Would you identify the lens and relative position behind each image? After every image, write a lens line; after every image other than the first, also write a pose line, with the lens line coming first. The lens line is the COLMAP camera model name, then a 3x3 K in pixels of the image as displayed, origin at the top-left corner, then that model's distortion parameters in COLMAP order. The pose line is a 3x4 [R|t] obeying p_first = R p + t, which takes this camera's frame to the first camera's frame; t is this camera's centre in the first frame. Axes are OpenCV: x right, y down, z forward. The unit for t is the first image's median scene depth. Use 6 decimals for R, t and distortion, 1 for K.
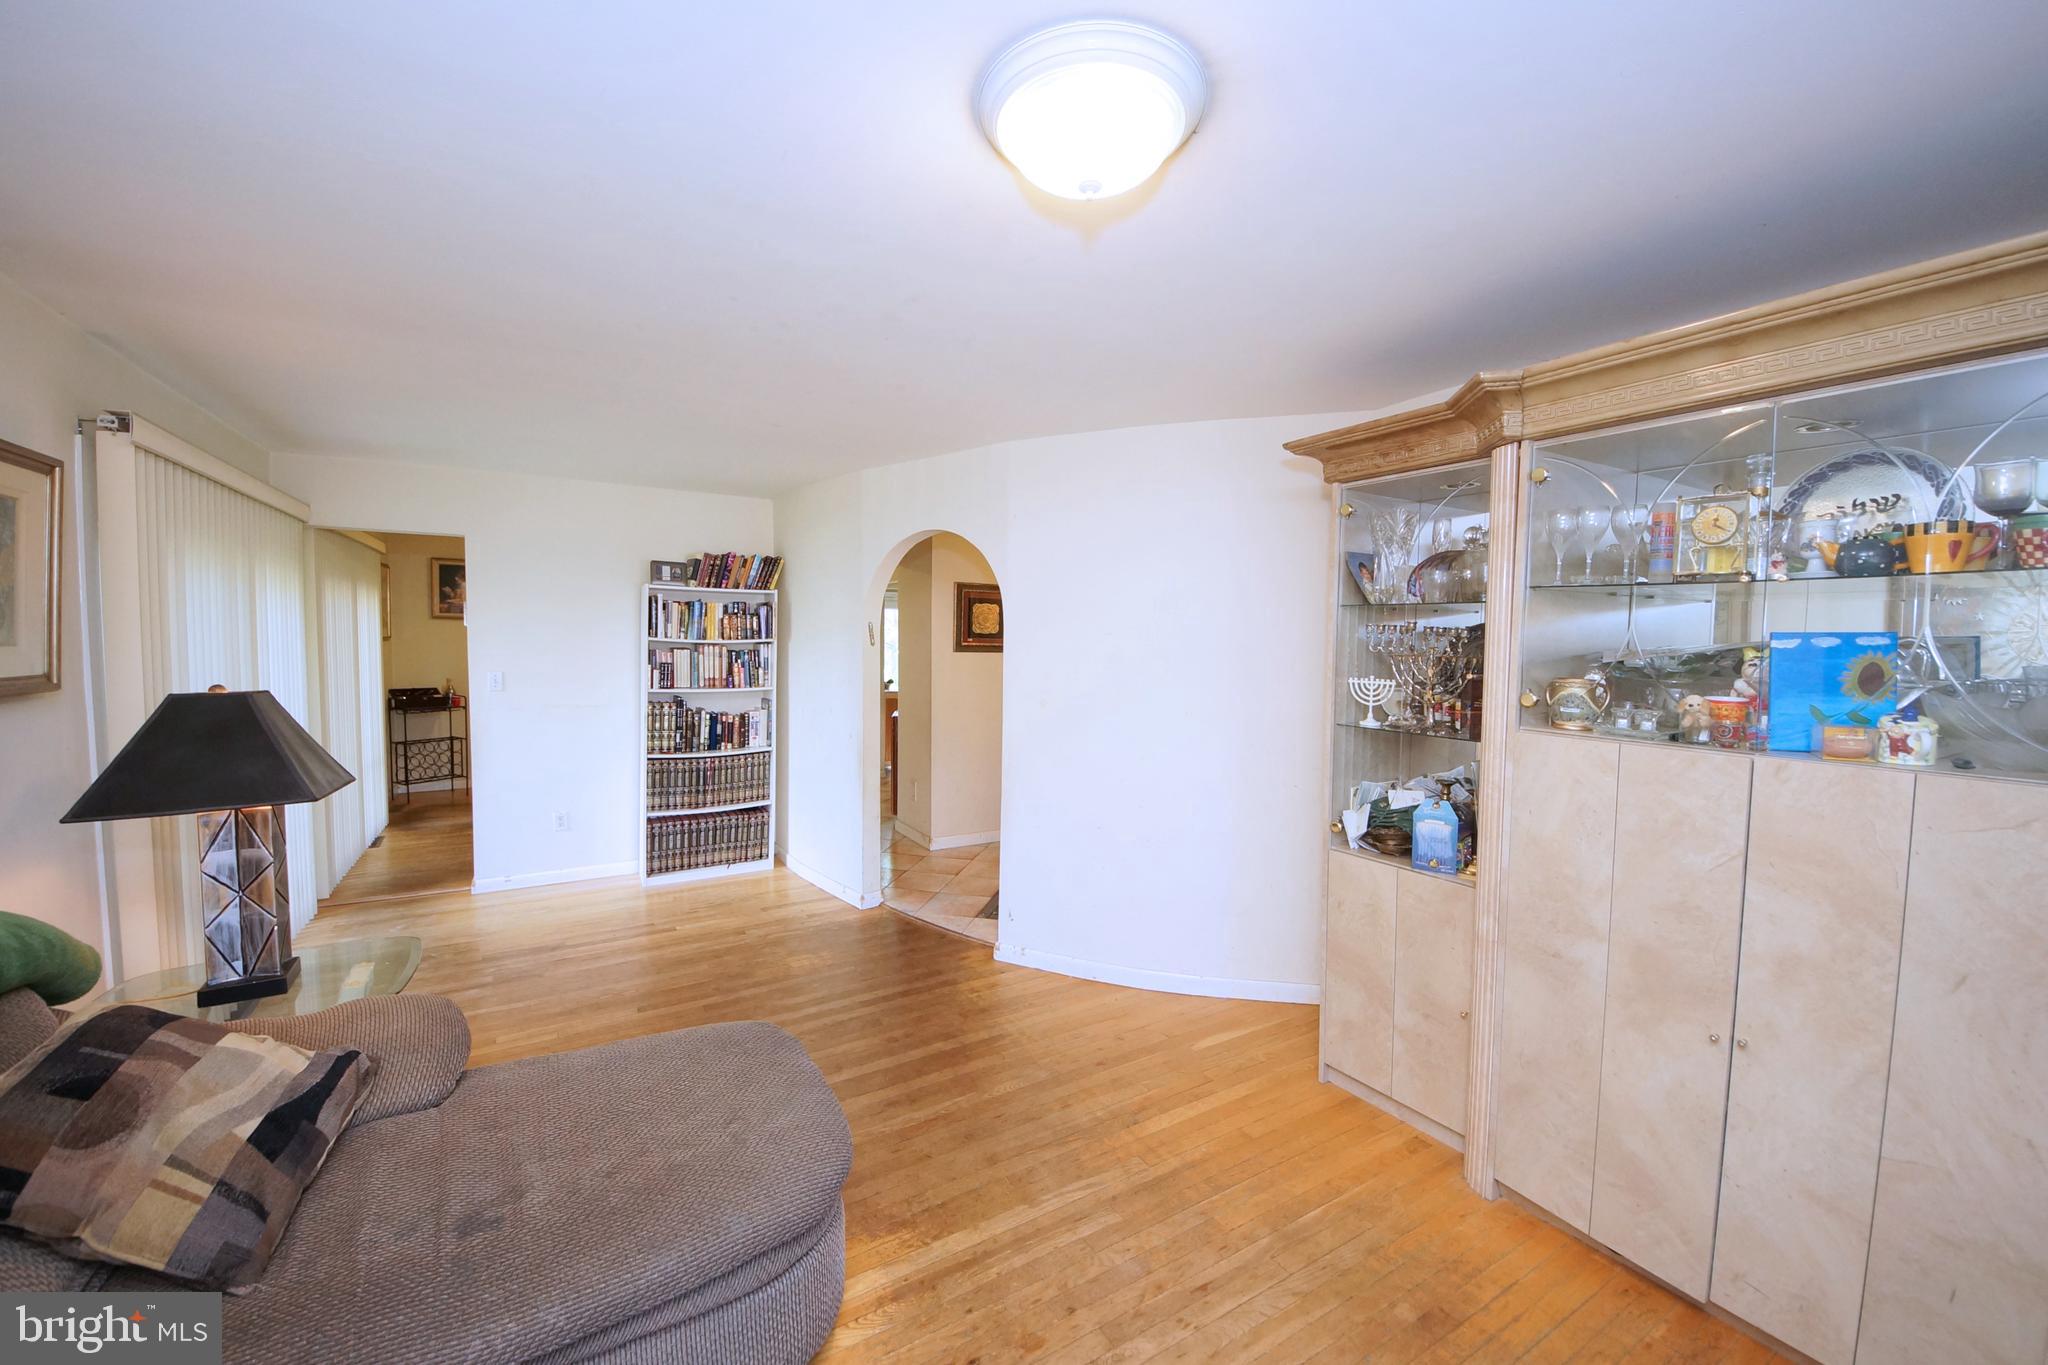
lens RADIAL K [[773.8, 0, 1012.3], [0, 773.8, 672.5], [0, 0, 1]] dist [0.001703, -0.008122]
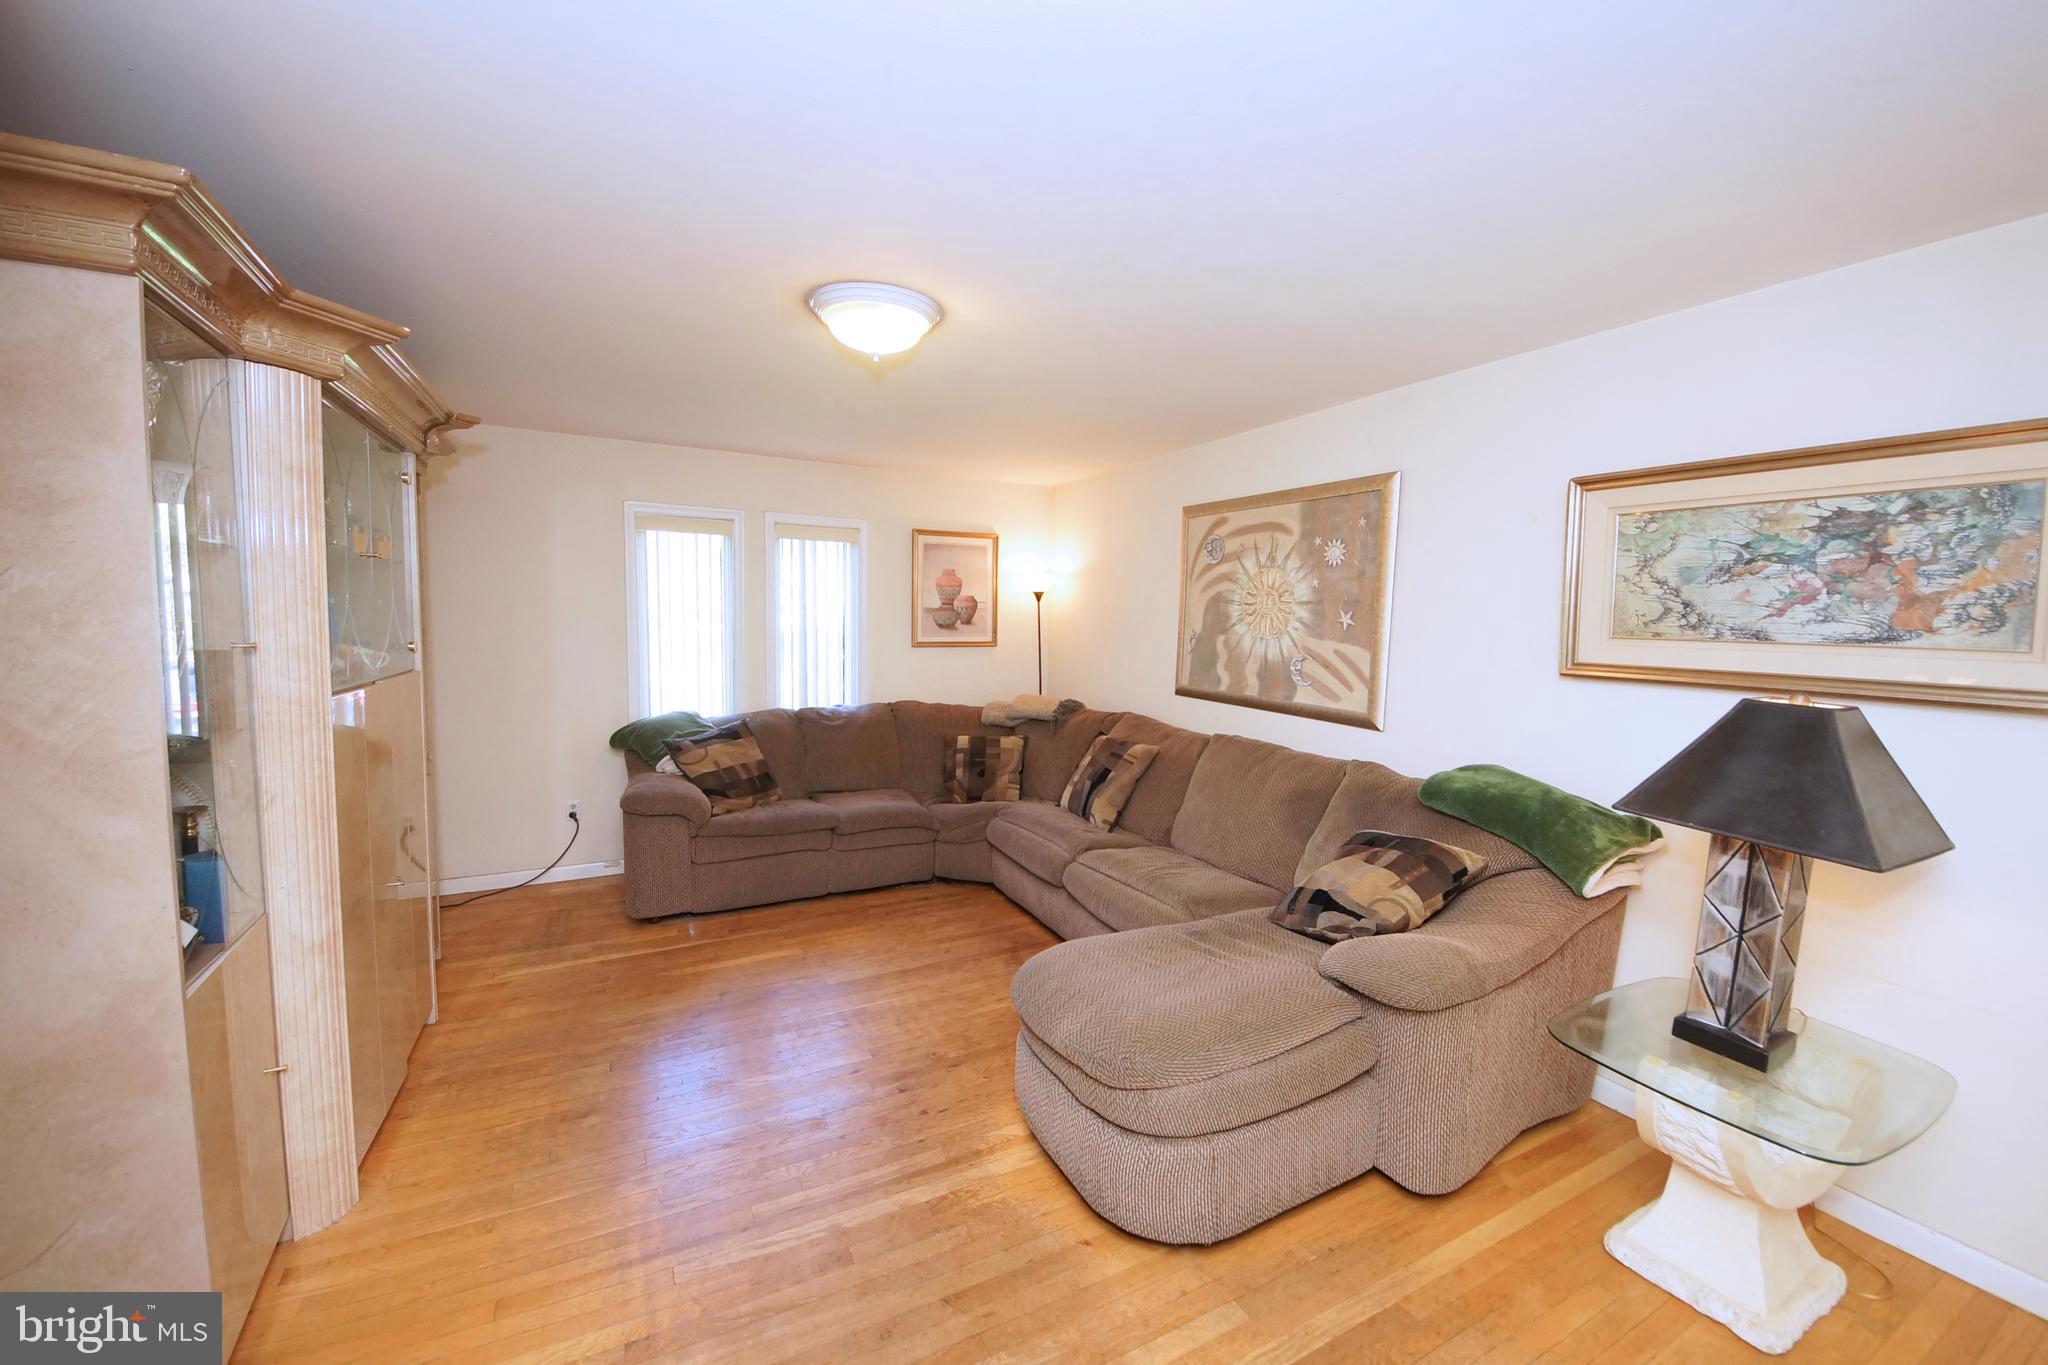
lens RADIAL K [[773.8, 0, 1028.9], [0, 773.8, 677.0], [0, 0, 1]] dist [0.001703, -0.008122]
pose [[-0.998737, -0.029865, 0.040397, -0.115923], [-0.024658, 0.992005, 0.123765, -0.043566], [-0.043770, 0.122612, -0.991489, 0.959764]]
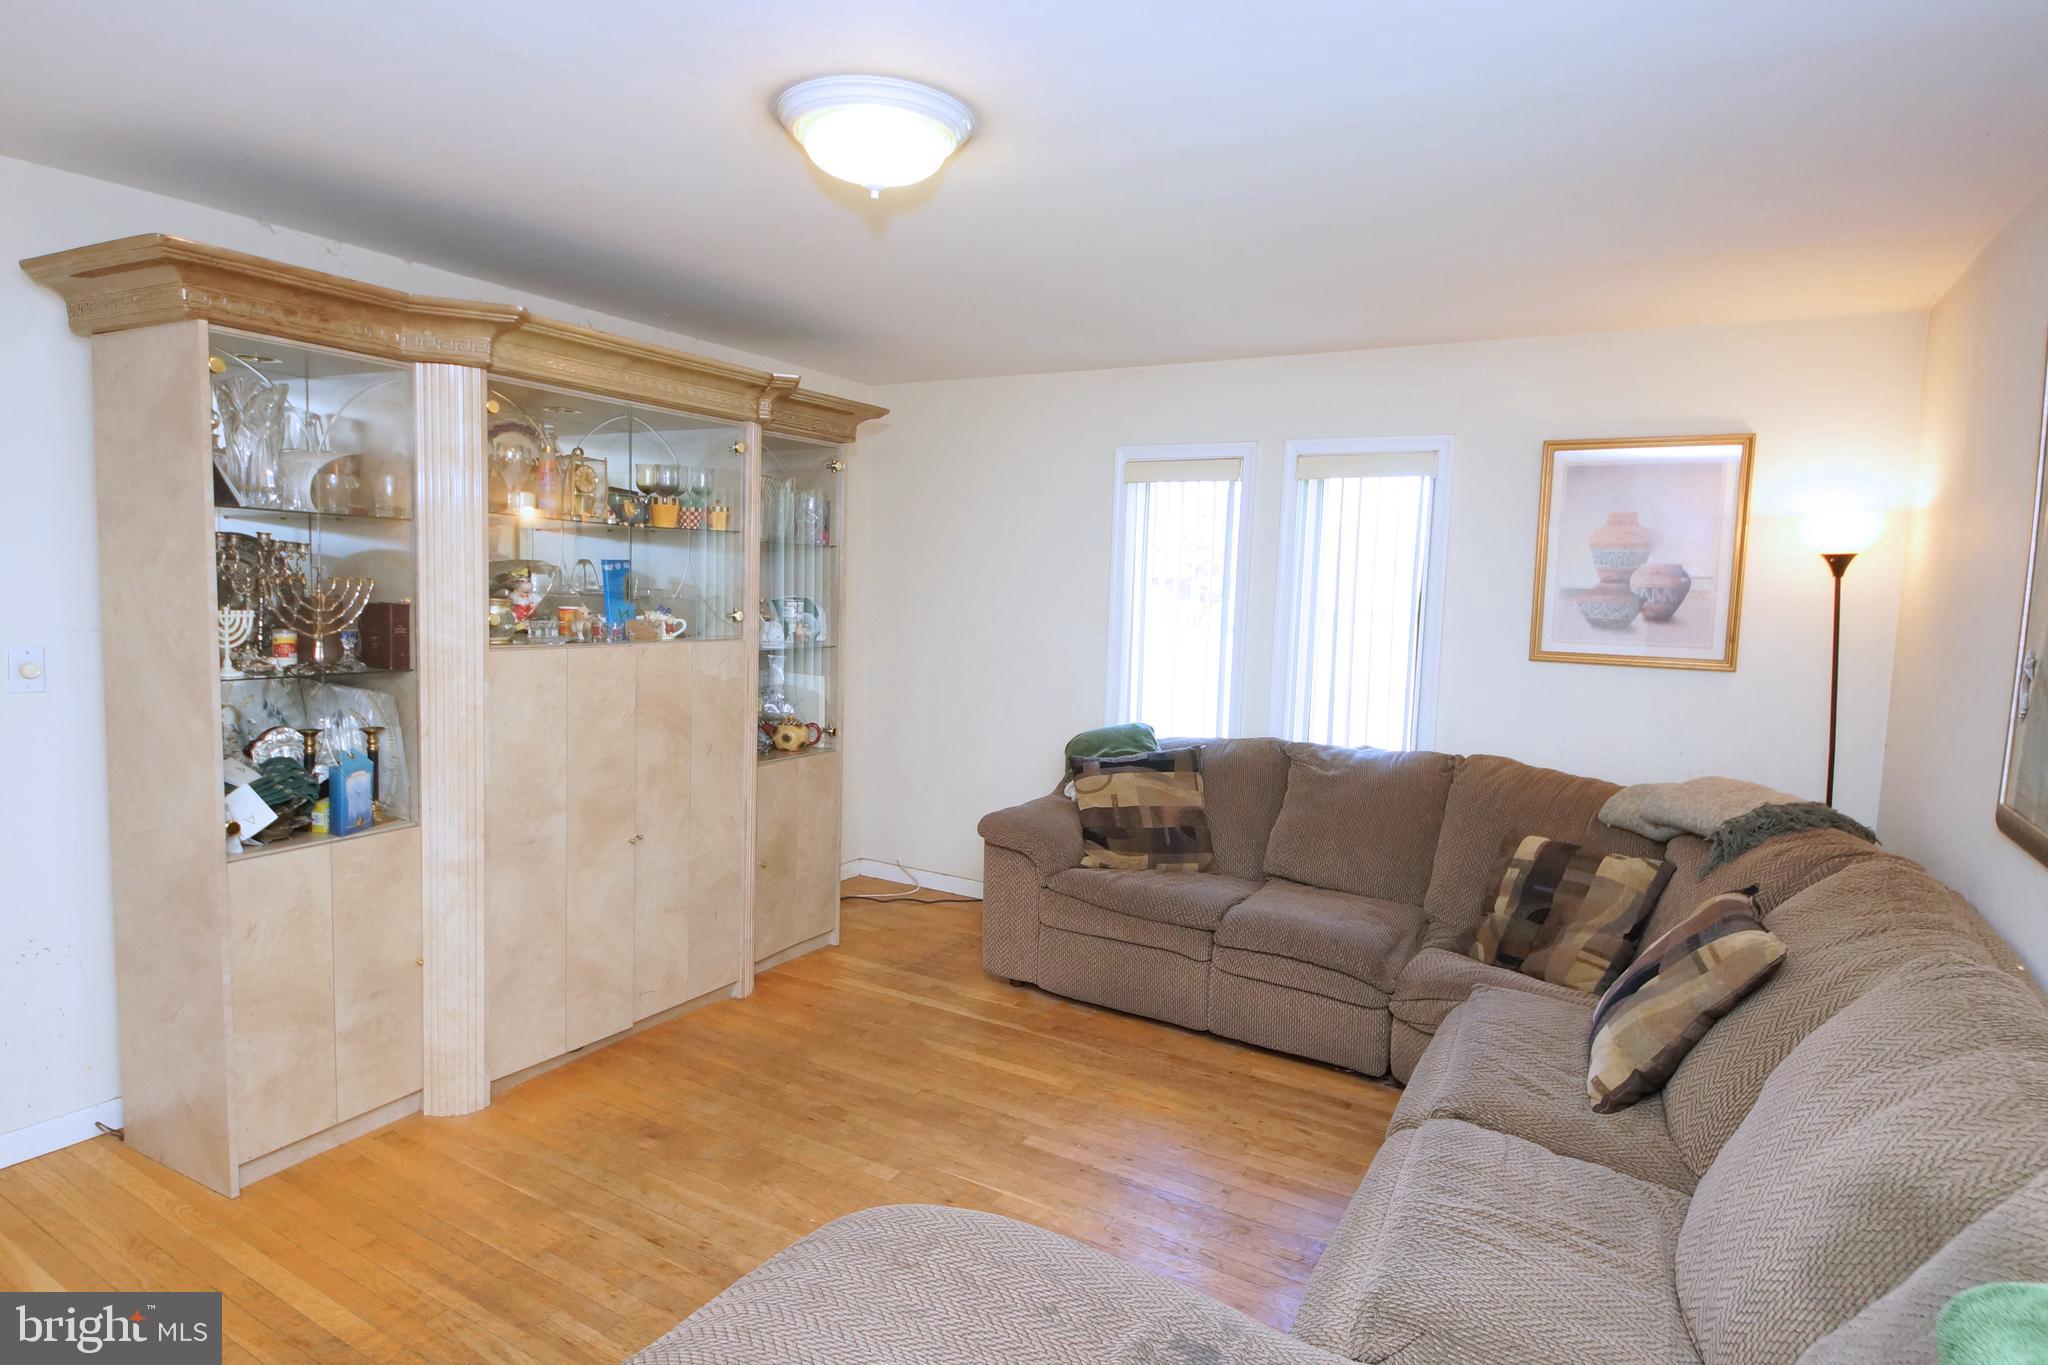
lens RADIAL K [[1105.7, 0, 1031.9], [0, 1105.7, 682.0], [0, 0, 1]] dist [-0.003322, -0.008319]
pose [[-0.496578, -0.110050, 0.860987, -0.509692], [0.001331, 0.991832, 0.127542, -0.036479], [-0.867991, 0.064480, -0.492376, 0.562425]]
